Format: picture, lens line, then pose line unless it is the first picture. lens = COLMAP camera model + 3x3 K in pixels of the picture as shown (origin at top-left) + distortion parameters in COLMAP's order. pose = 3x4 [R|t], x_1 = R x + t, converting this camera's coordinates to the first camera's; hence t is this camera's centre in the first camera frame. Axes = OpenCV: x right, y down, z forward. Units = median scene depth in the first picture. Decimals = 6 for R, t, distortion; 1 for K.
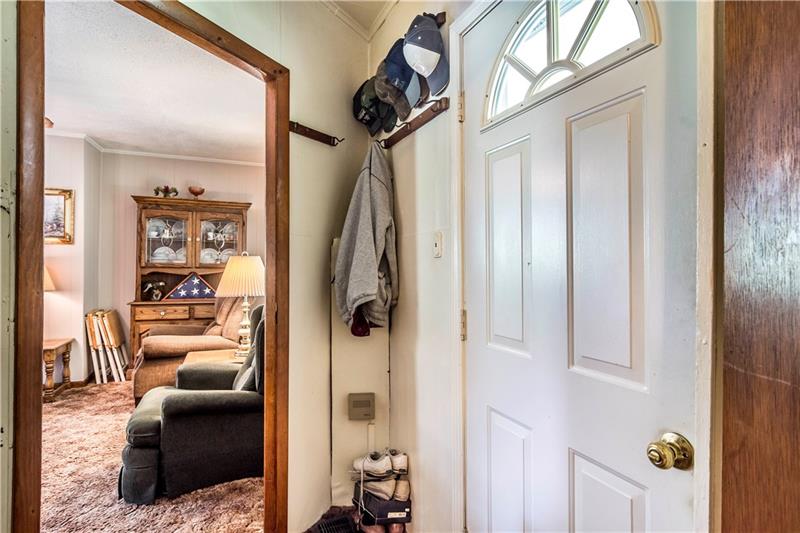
lens RADIAL K [[427.6, 0, 395.8], [0, 427.6, 266.8], [0, 0, 1]] dist [-0.001453, 0.000196]
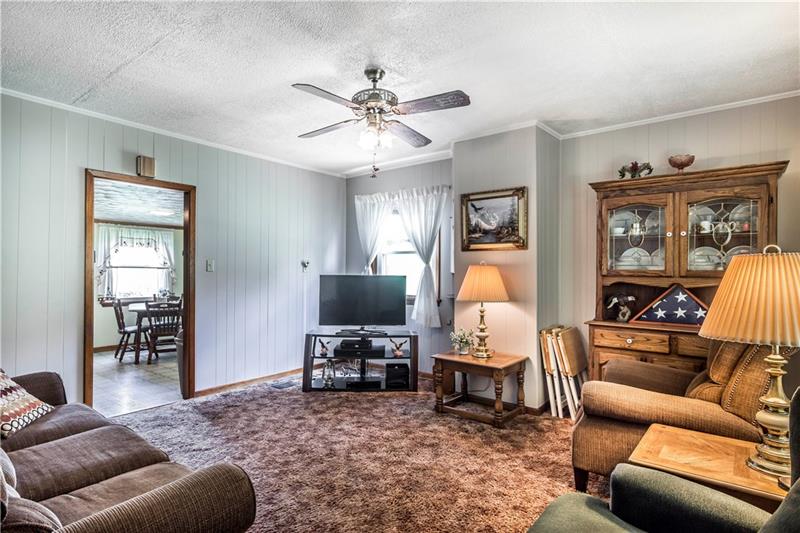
lens RADIAL K [[427.6, 0, 395.8], [0, 427.6, 266.8], [0, 0, 1]] dist [-0.001453, 0.000196]
pose [[0.481951, -0.012941, -0.876103, -0.105716], [-0.001151, 0.999881, -0.015403, -0.002796], [0.876198, 0.008432, 0.481878, 0.308112]]
